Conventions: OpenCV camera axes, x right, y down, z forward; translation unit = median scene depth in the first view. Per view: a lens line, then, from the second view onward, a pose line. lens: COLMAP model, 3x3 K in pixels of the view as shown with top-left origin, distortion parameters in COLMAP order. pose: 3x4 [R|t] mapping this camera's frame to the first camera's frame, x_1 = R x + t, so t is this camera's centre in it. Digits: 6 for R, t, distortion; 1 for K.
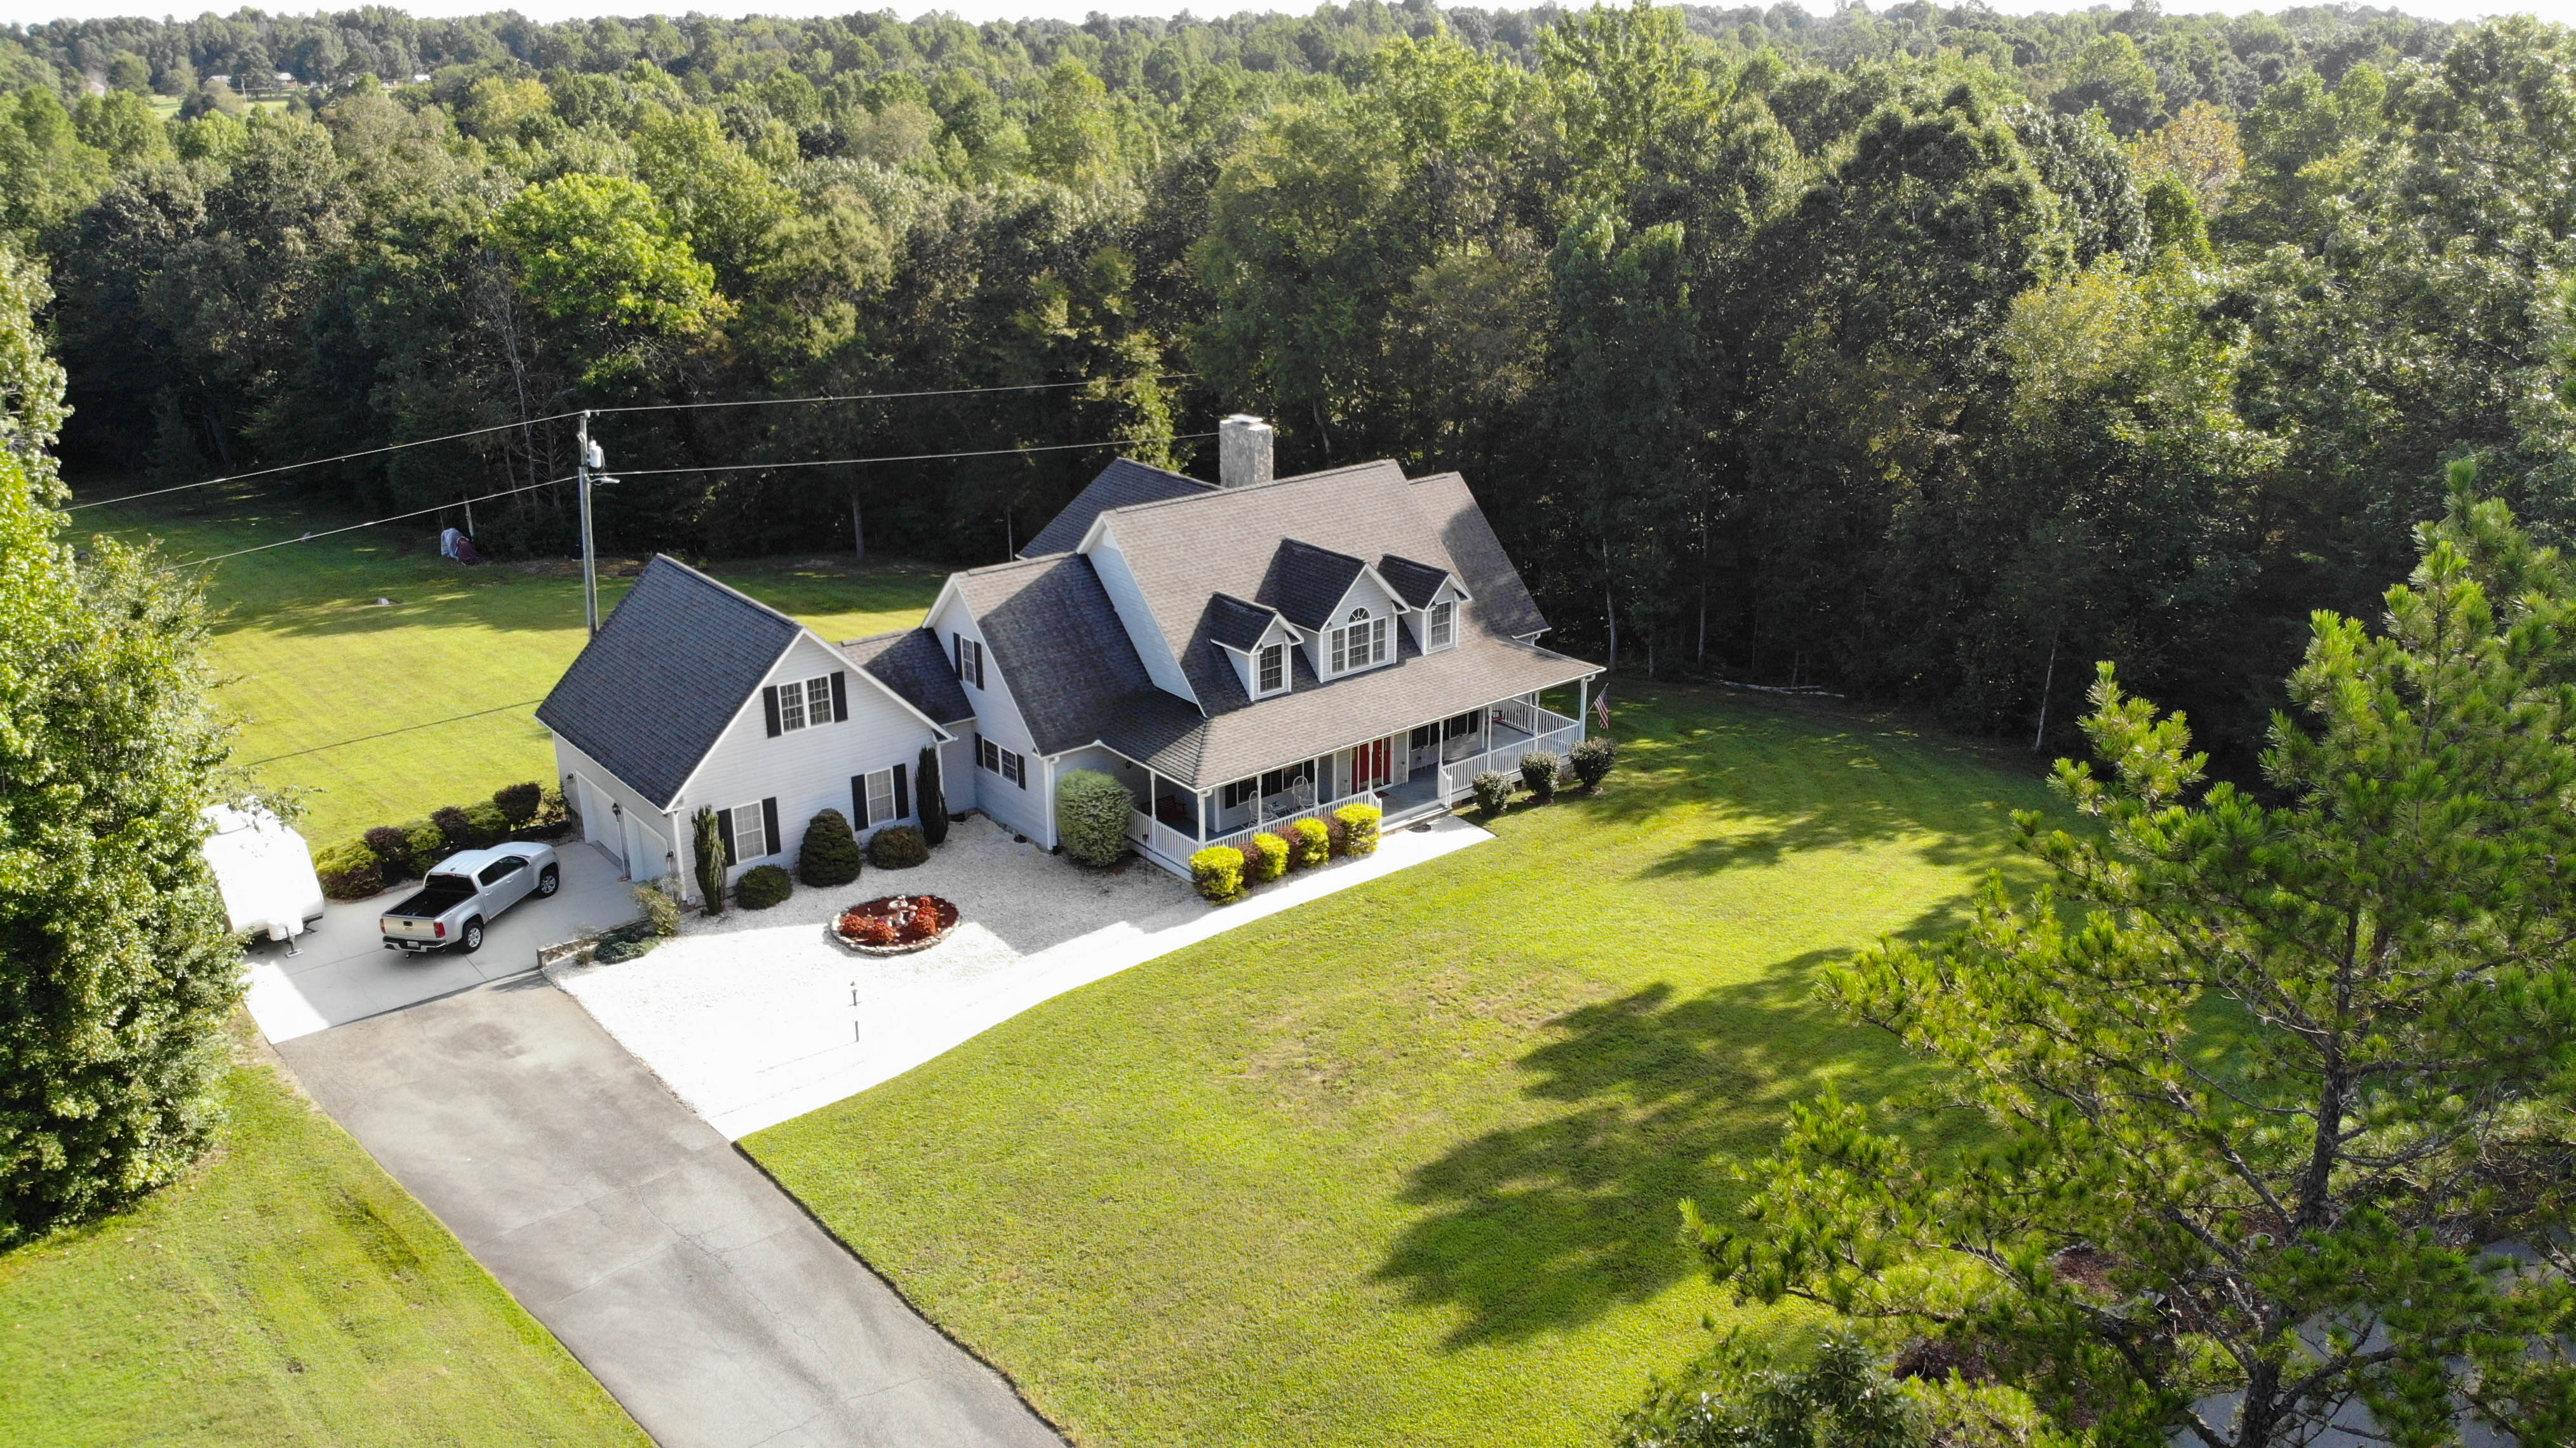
lens RADIAL K [[1867.4, 0, 1288.0], [0, 1867.4, 724.0], [0, 0, 1]] dist [0.078771, -0.000044]
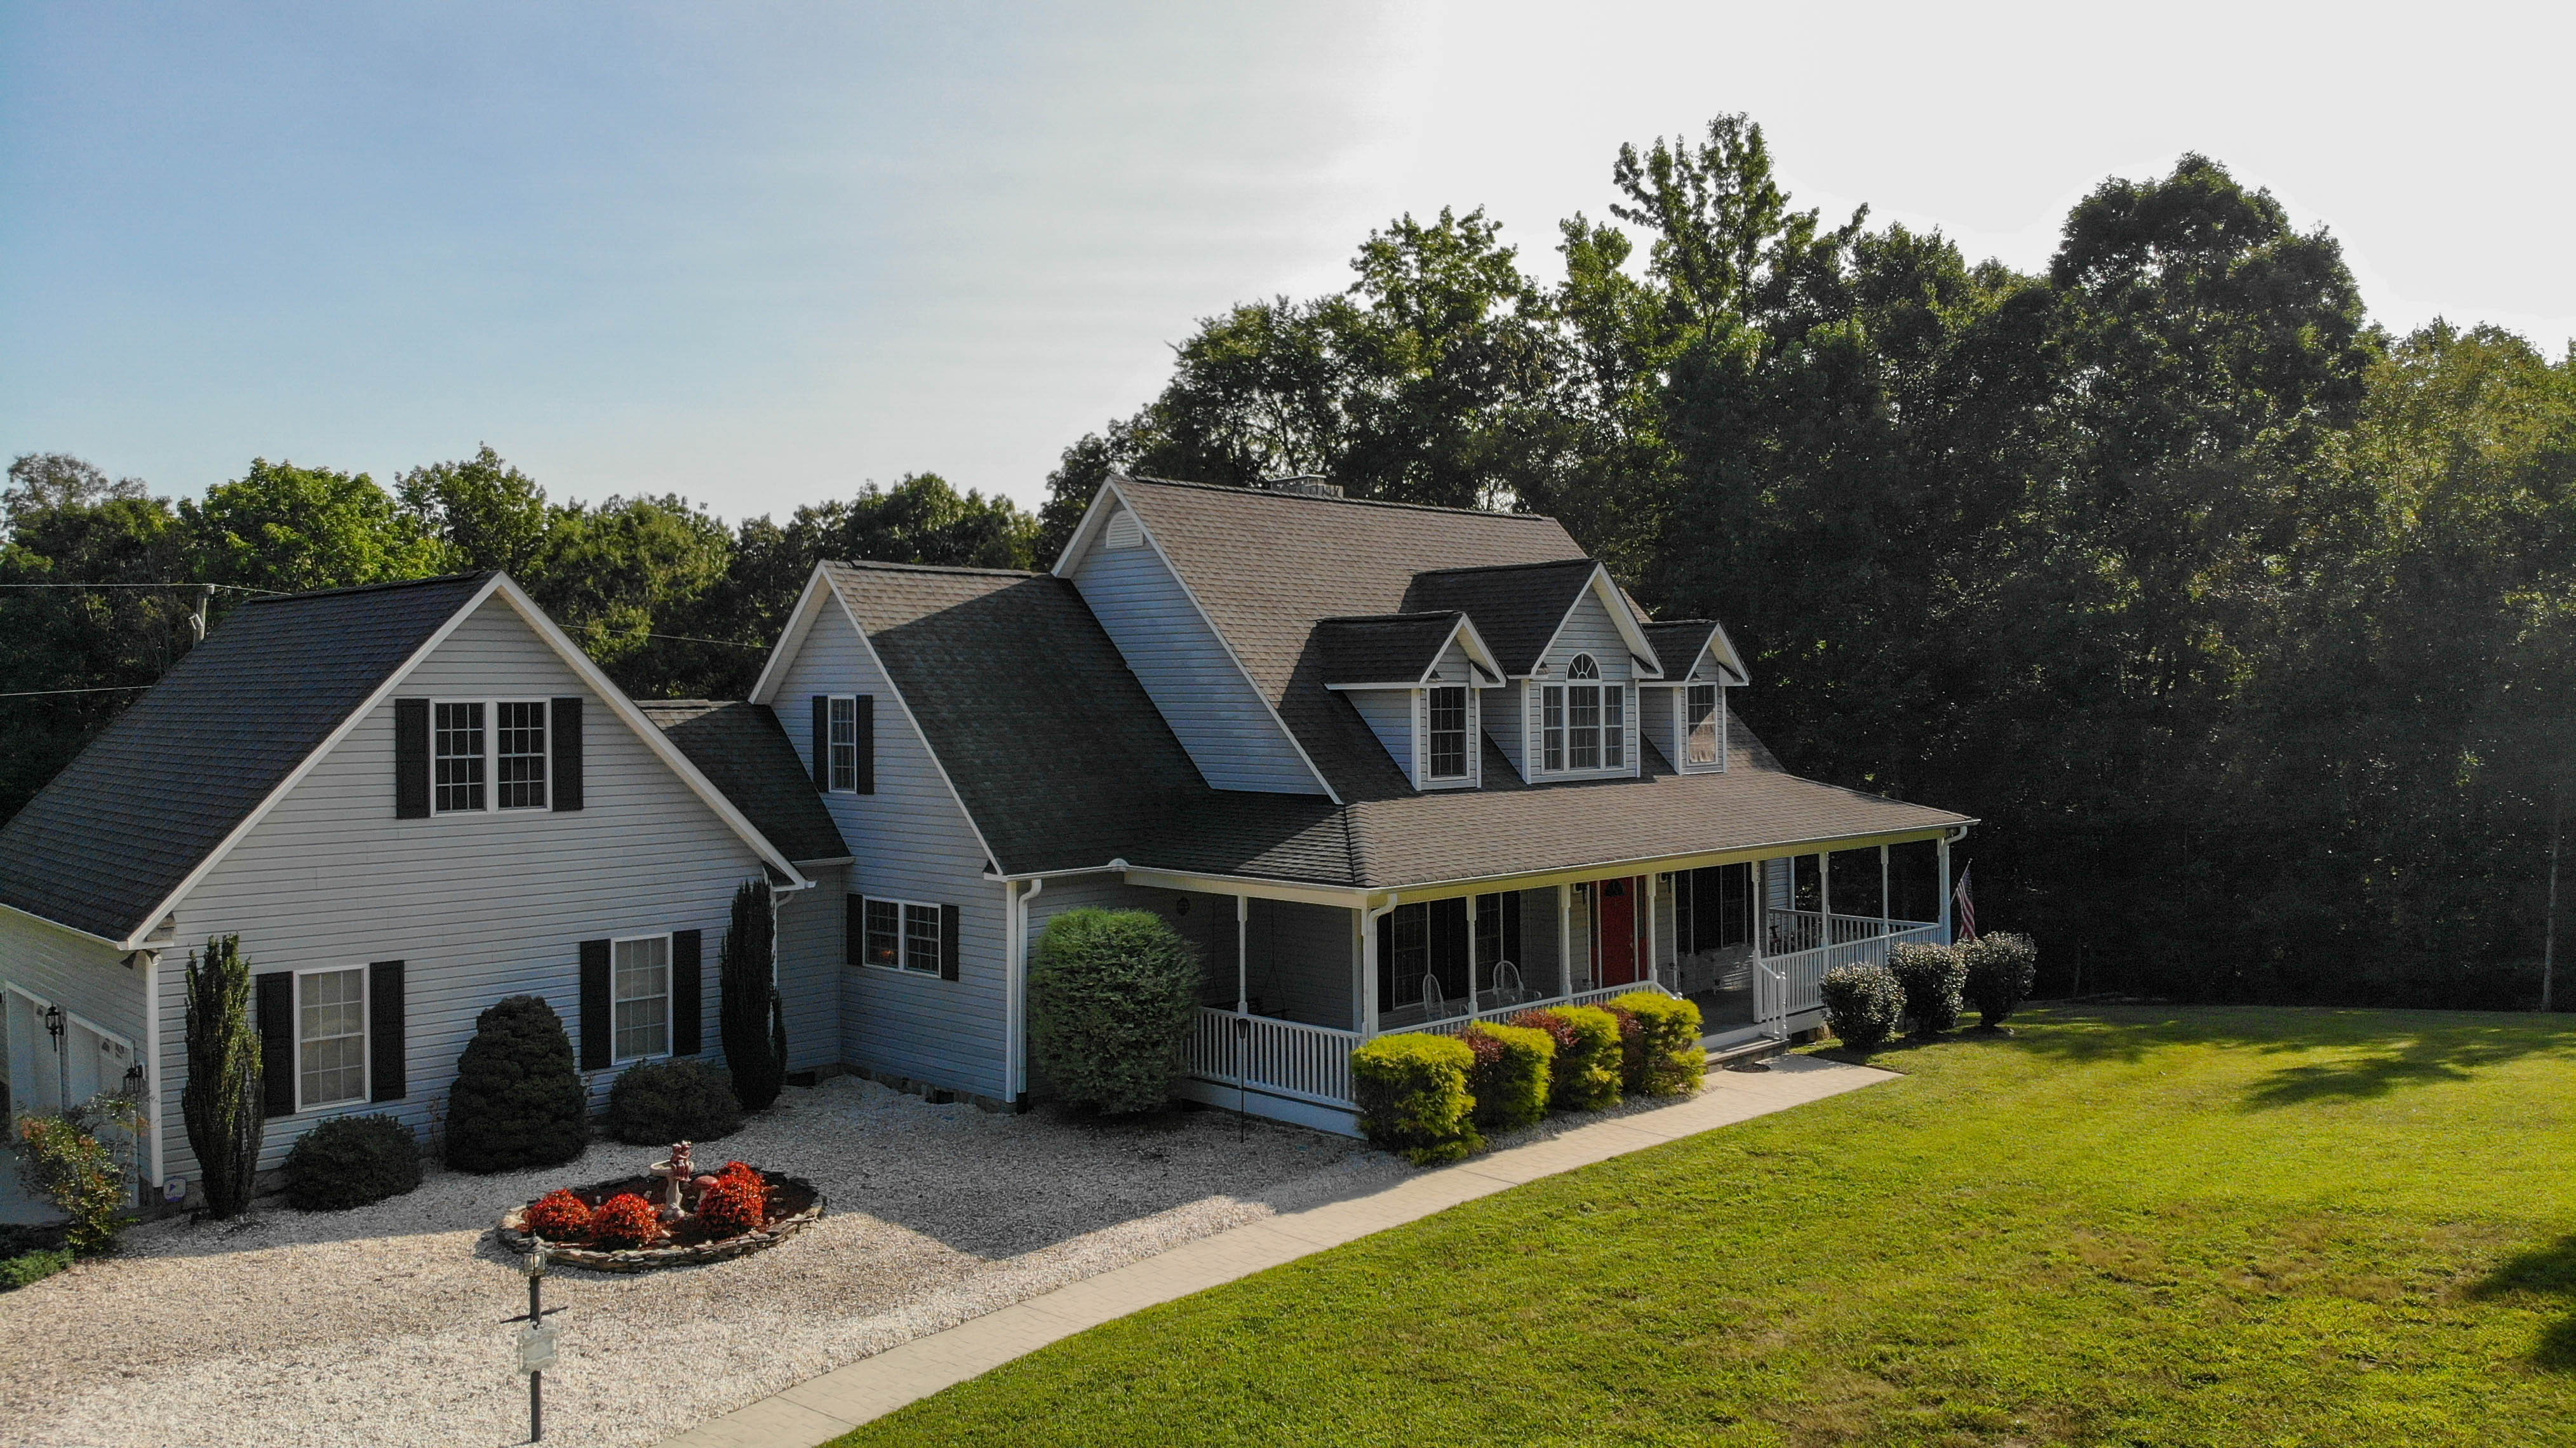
lens RADIAL K [[1887.0, 0, 1248.4], [0, 1887.0, 727.6], [0, 0, 1]] dist [0.051966, -0.098654]
pose [[0.995950, -0.011348, 0.089186, -0.110830], [0.039714, 0.945499, -0.323193, 0.134970], [-0.080658, 0.325426, 0.942121, 0.529917]]
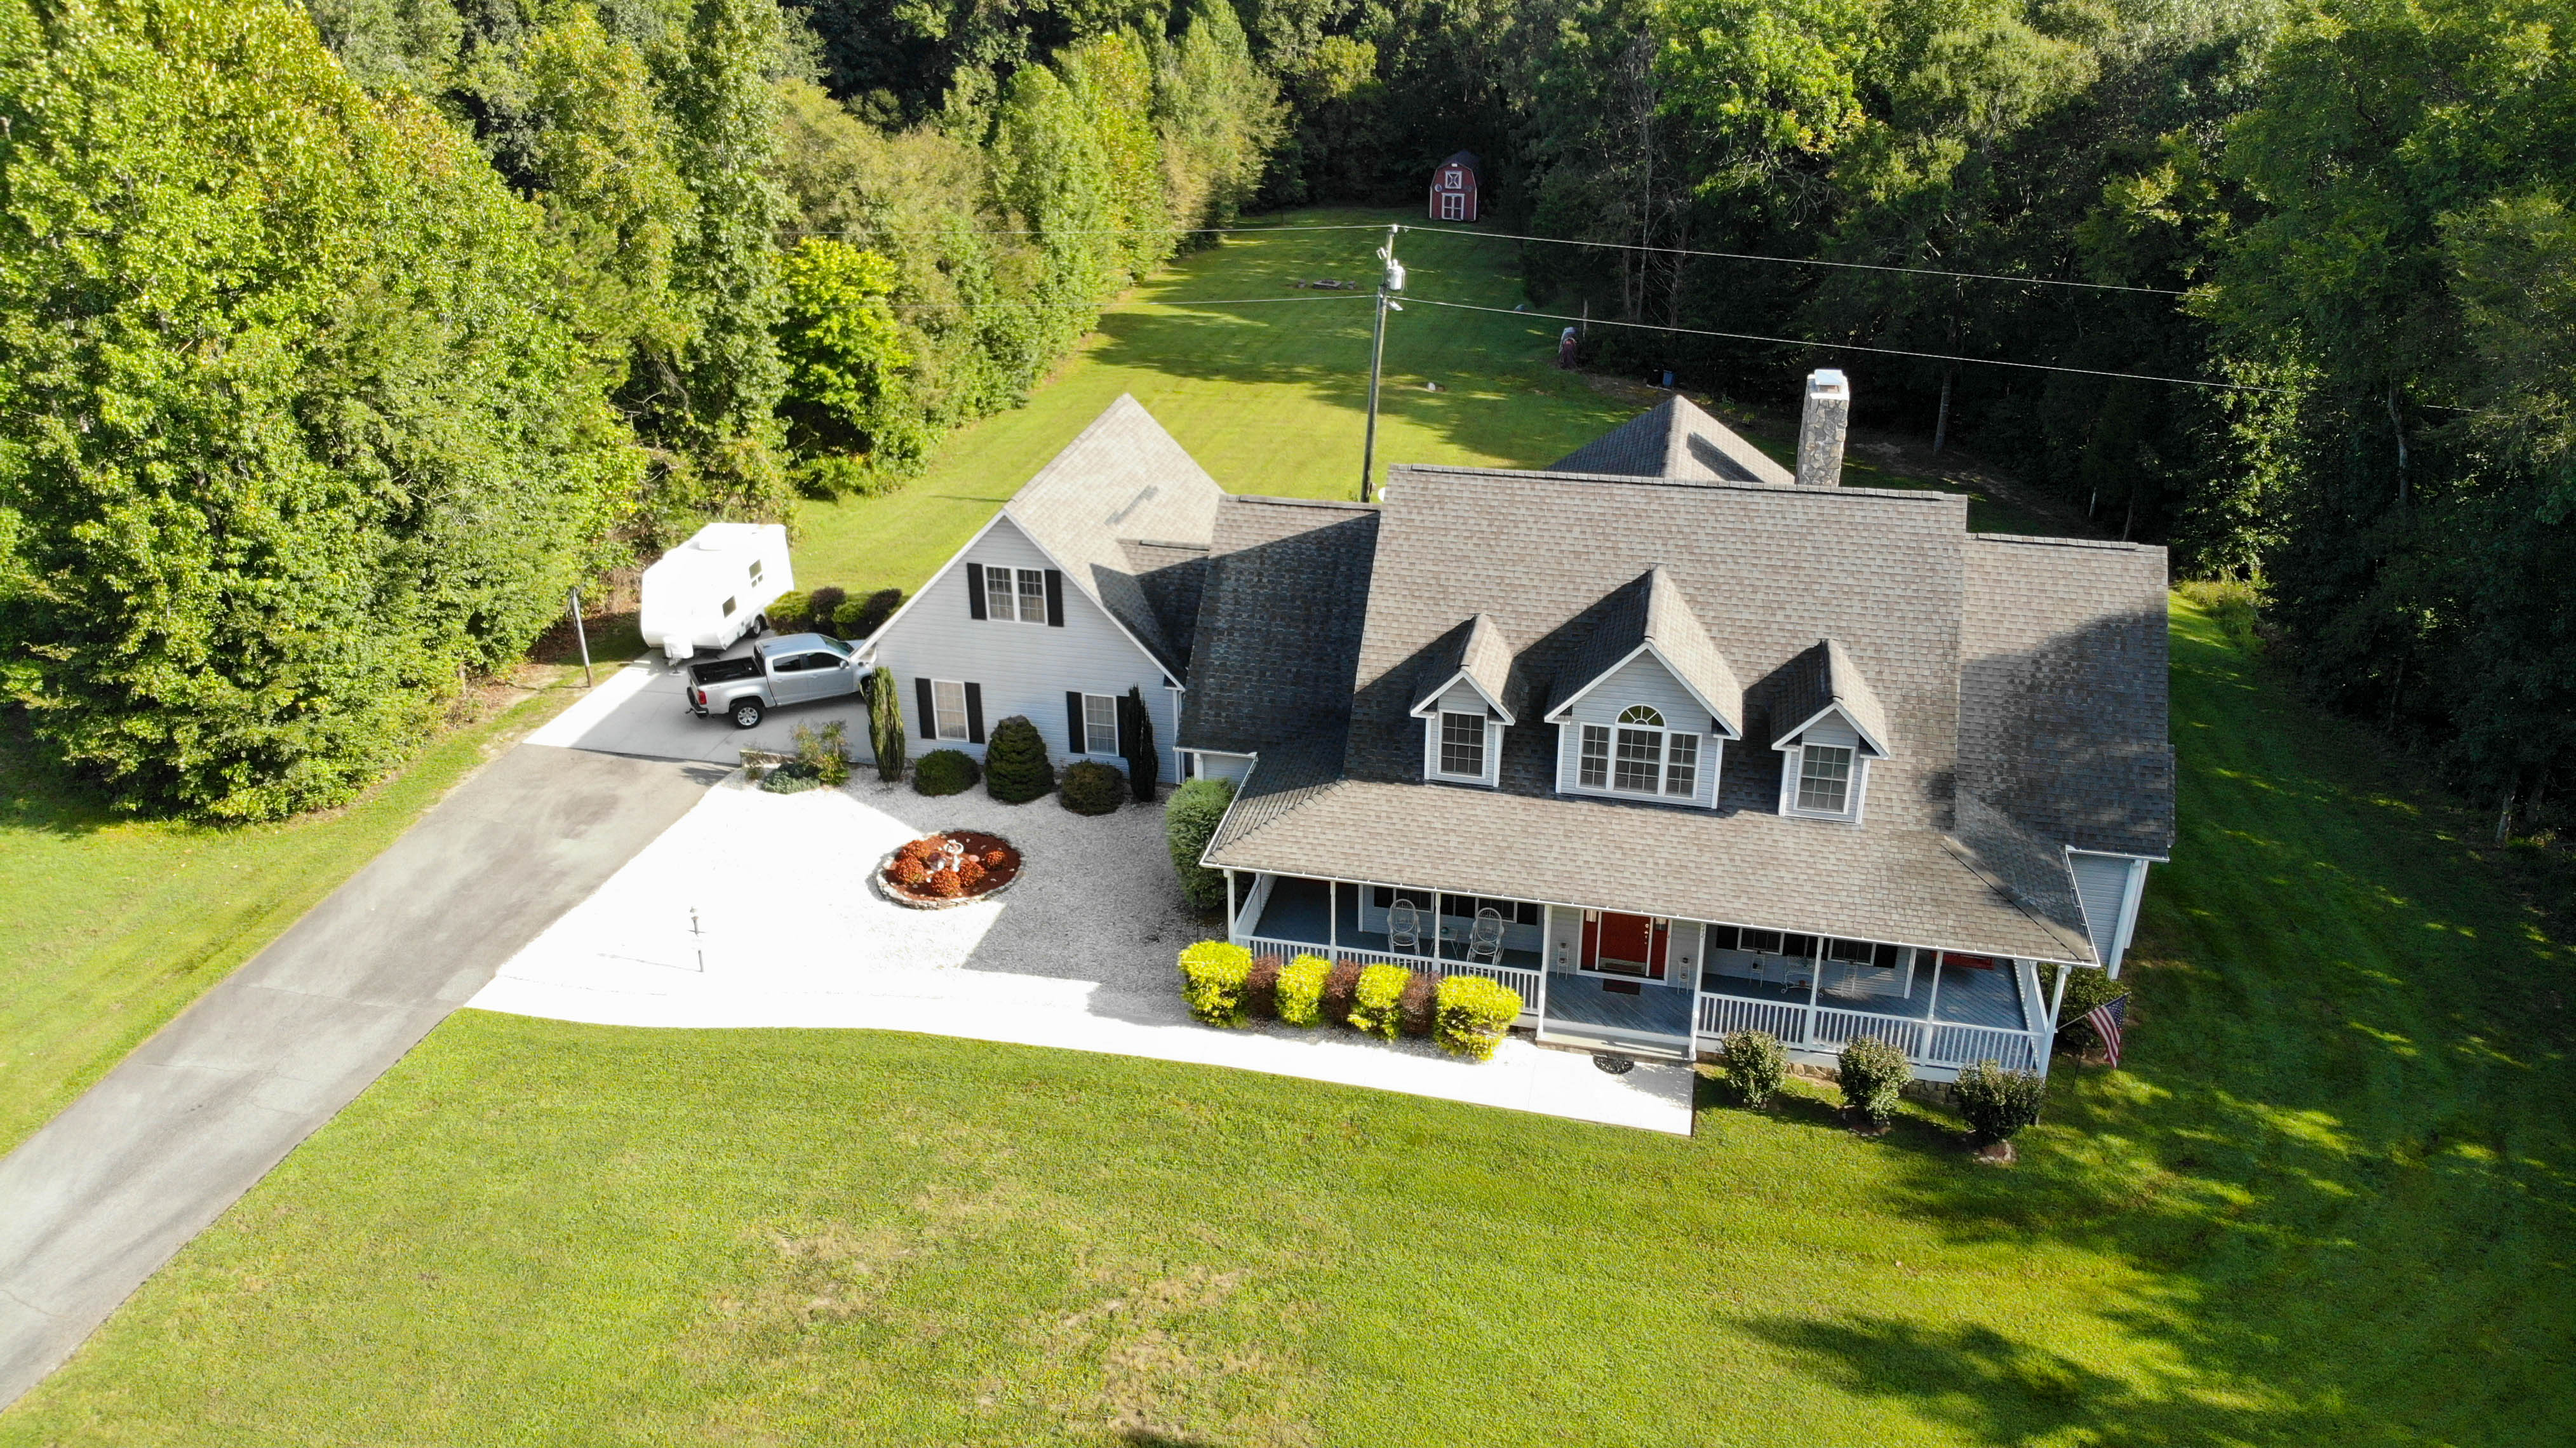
lens RADIAL K [[1867.4, 0, 1288.0], [0, 1867.4, 724.0], [0, 0, 1]] dist [0.078771, -0.000044]
pose [[0.597113, 0.341277, -0.725938, 0.451450], [-0.260729, 0.938416, 0.226707, -0.177404], [0.758602, 0.053903, 0.649321, 0.519493]]
